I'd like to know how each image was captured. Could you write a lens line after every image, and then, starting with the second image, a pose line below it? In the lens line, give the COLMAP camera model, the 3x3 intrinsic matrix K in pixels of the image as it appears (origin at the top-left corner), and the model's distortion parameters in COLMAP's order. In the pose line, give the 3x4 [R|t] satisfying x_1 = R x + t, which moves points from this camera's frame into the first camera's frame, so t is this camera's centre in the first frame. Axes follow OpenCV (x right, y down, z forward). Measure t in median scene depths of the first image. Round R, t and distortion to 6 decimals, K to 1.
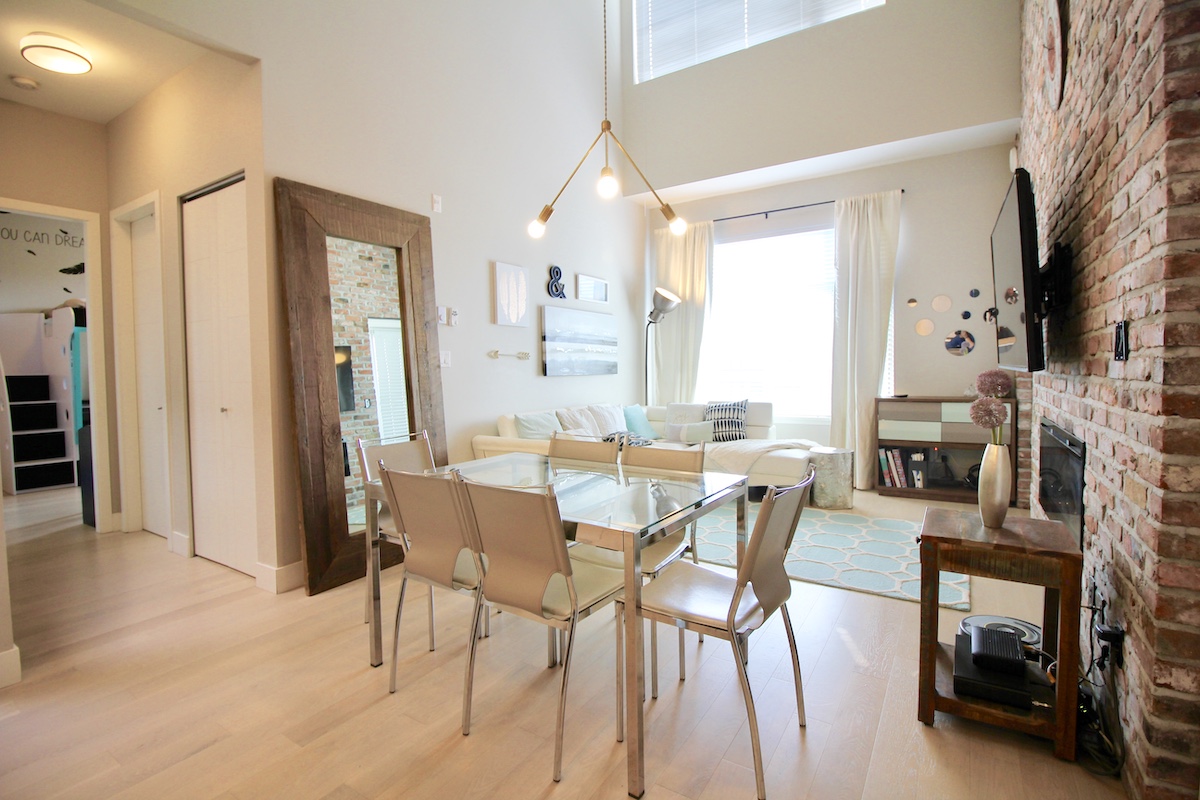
lens RADIAL K [[554.0, 0, 605.2], [0, 554.0, 386.4], [0, 0, 1]] dist [-0.001895, -0.010774]
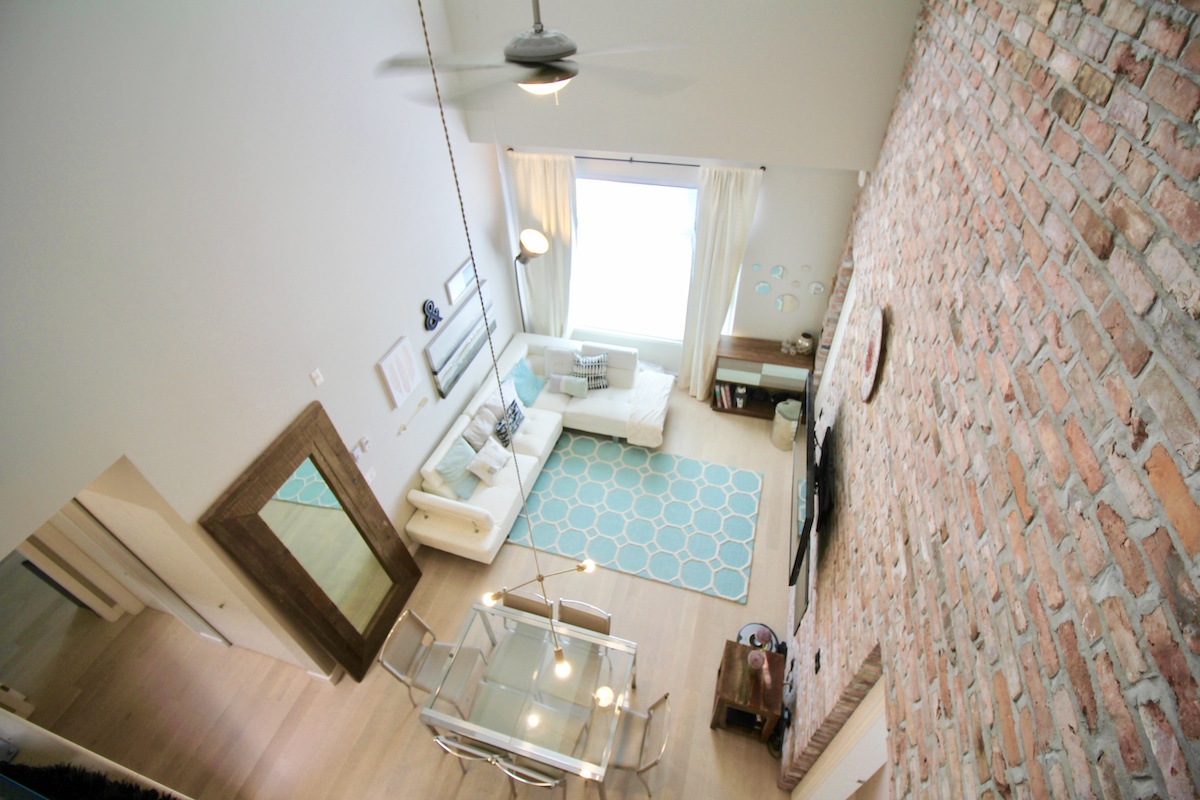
lens RADIAL K [[554.0, 0, 605.2], [0, 554.0, 386.4], [0, 0, 1]] dist [-0.001895, -0.010774]
pose [[0.961136, -0.194847, 0.195583, -0.008689], [0.026391, 0.770039, 0.637451, -0.709261], [-0.274812, -0.607515, 0.745254, 0.098628]]
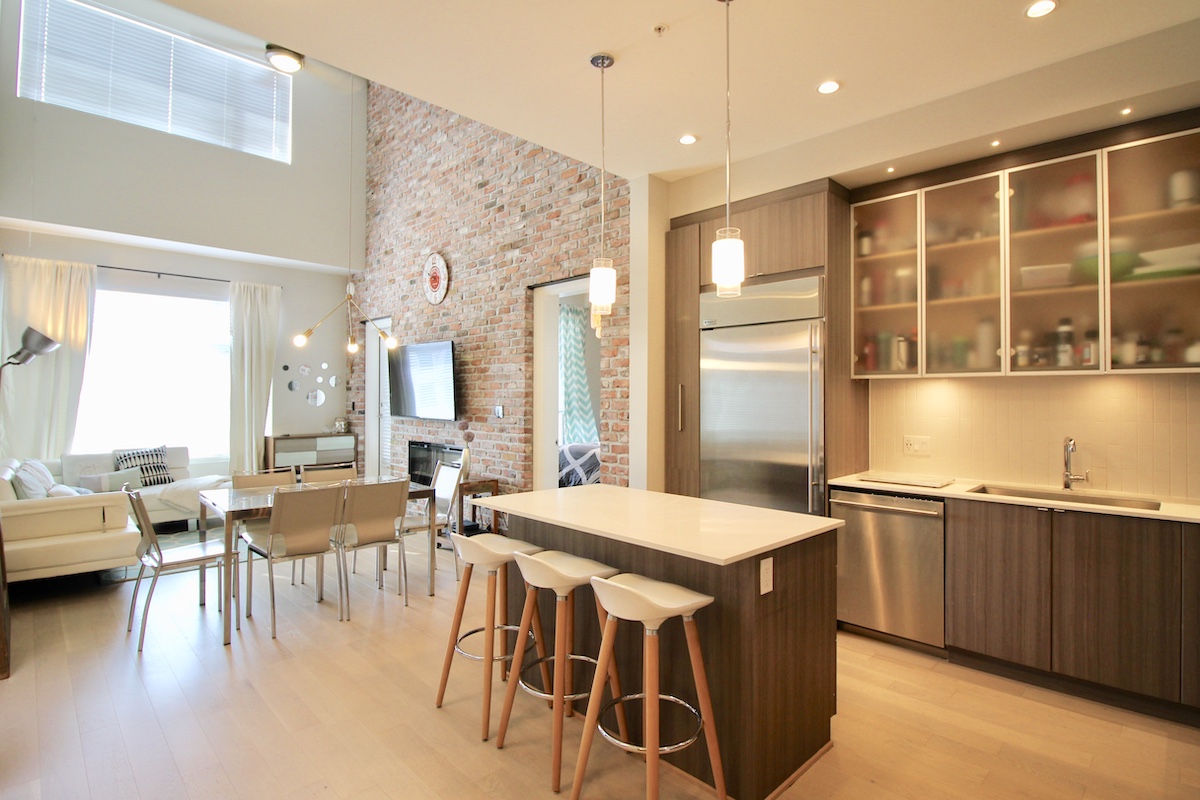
lens RADIAL K [[590.0, 0, 607.4], [0, 590.0, 386.5], [0, 0, 1]] dist [0.002565, -0.014431]
pose [[0.215314, 0.031845, 0.976025, -0.744791], [0.026942, 0.998894, -0.038535, -0.025596], [-0.976173, 0.034593, 0.214218, -0.118094]]
